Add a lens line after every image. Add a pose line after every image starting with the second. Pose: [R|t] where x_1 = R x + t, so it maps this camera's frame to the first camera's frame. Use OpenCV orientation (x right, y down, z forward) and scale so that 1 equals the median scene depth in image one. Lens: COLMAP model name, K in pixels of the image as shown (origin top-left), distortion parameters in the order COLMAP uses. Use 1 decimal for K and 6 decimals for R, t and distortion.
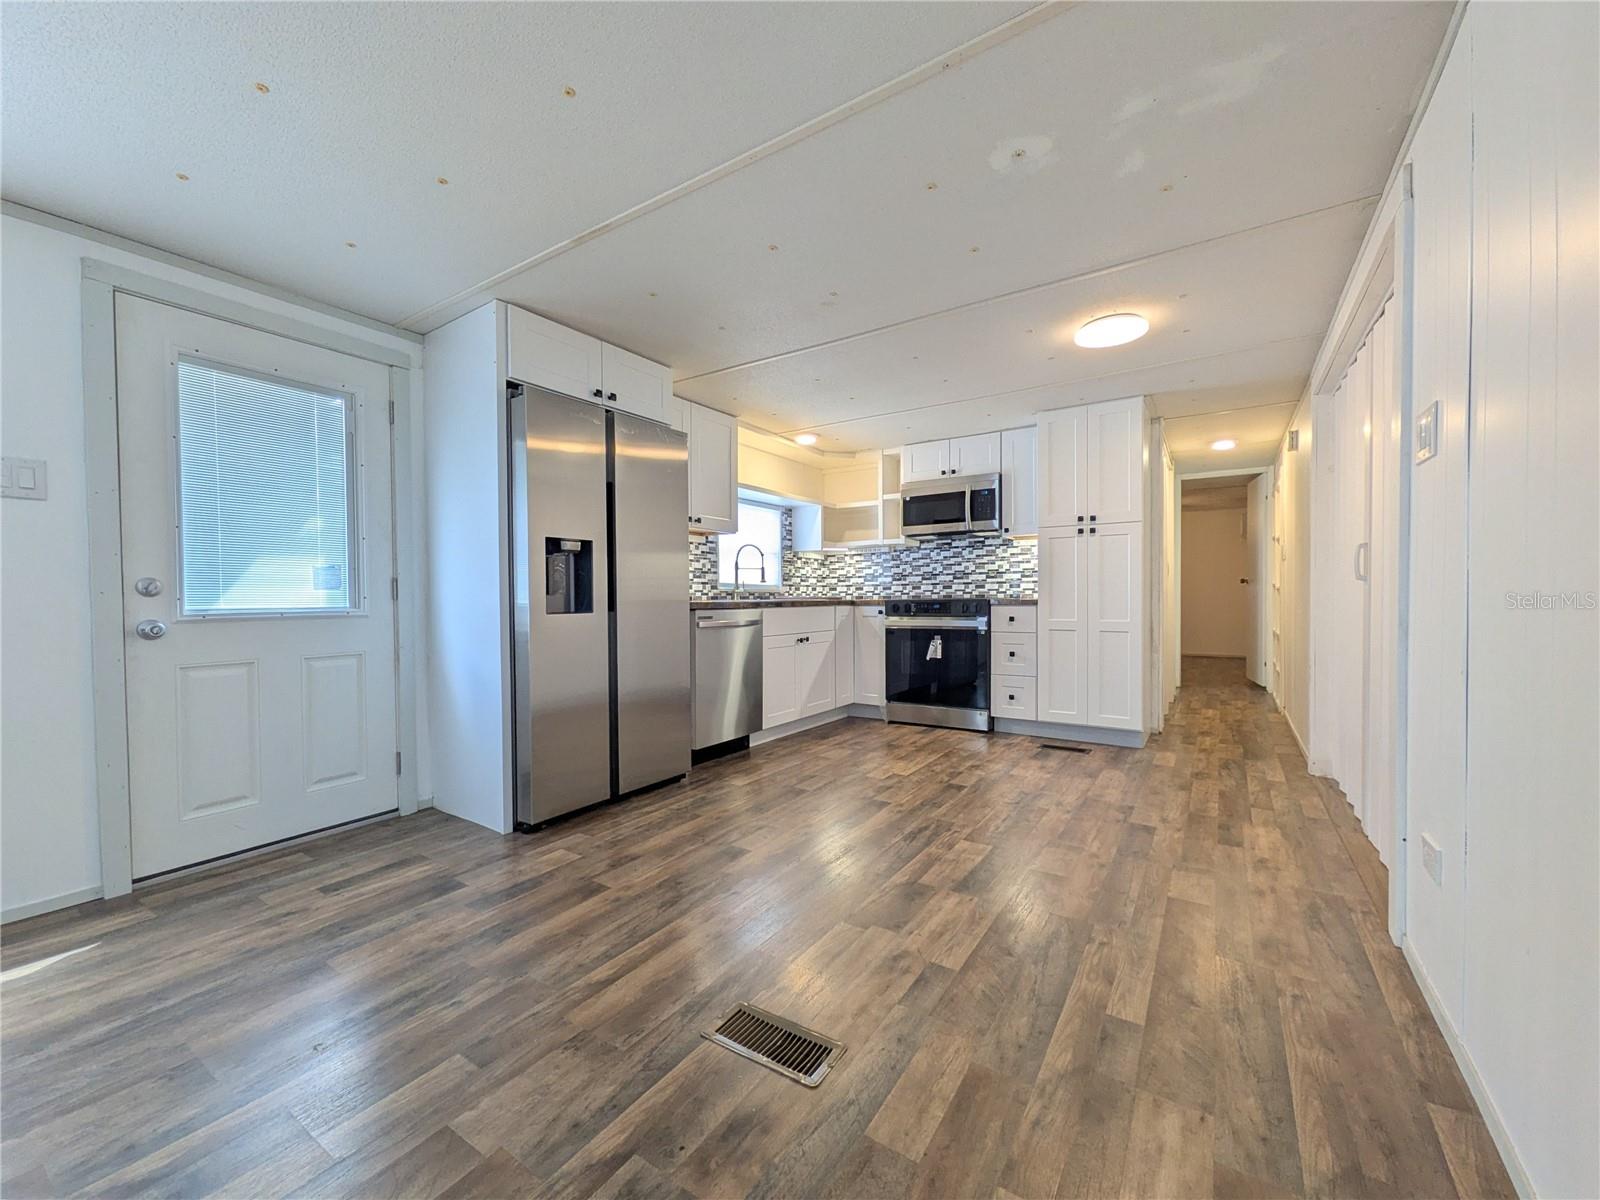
lens RADIAL K [[636.4, 0, 800.4], [0, 636.4, 606.7], [0, 0, 1]] dist [0.008364, 0.000445]
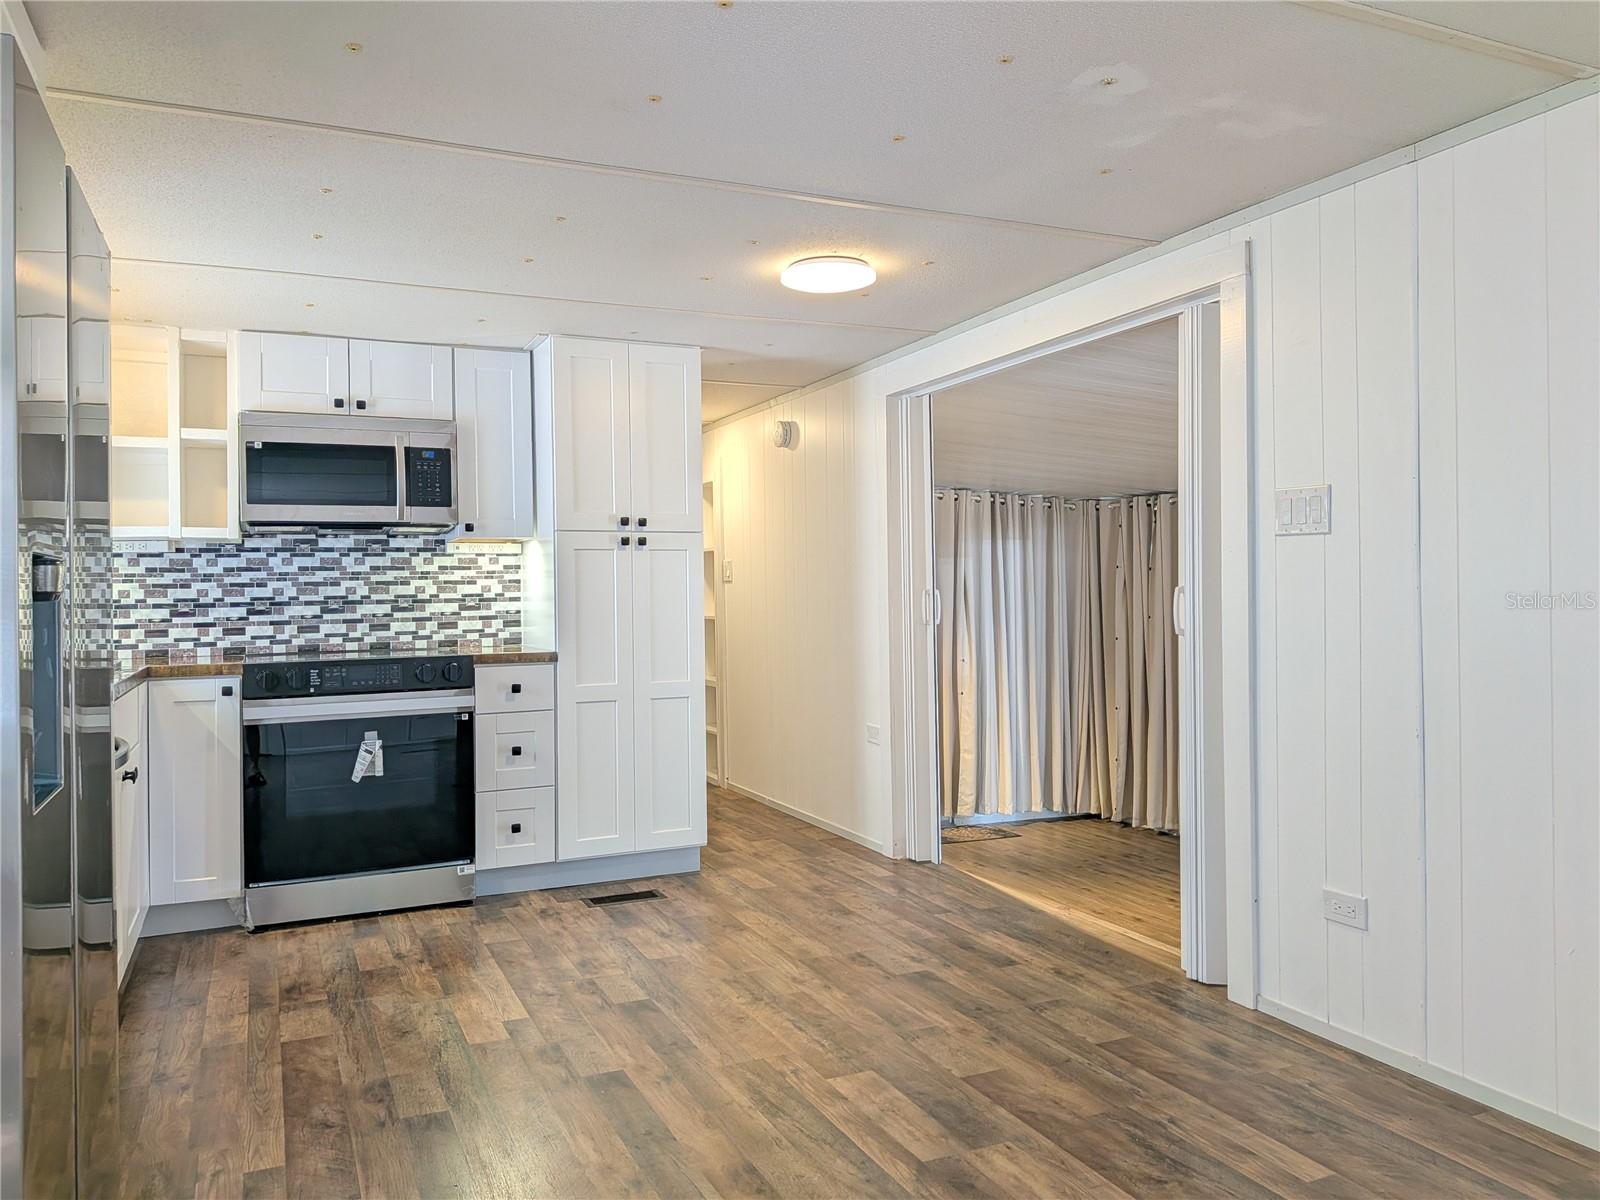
lens RADIAL K [[1140.9, 0, 794.3], [0, 1140.9, 591.9], [0, 0, 1]] dist [0.059020, -0.092499]
pose [[0.541744, 0.001176, 0.840542, -0.398457], [0.023286, 0.999594, -0.016406, -0.045520], [-0.840221, 0.028461, 0.541497, 0.249714]]
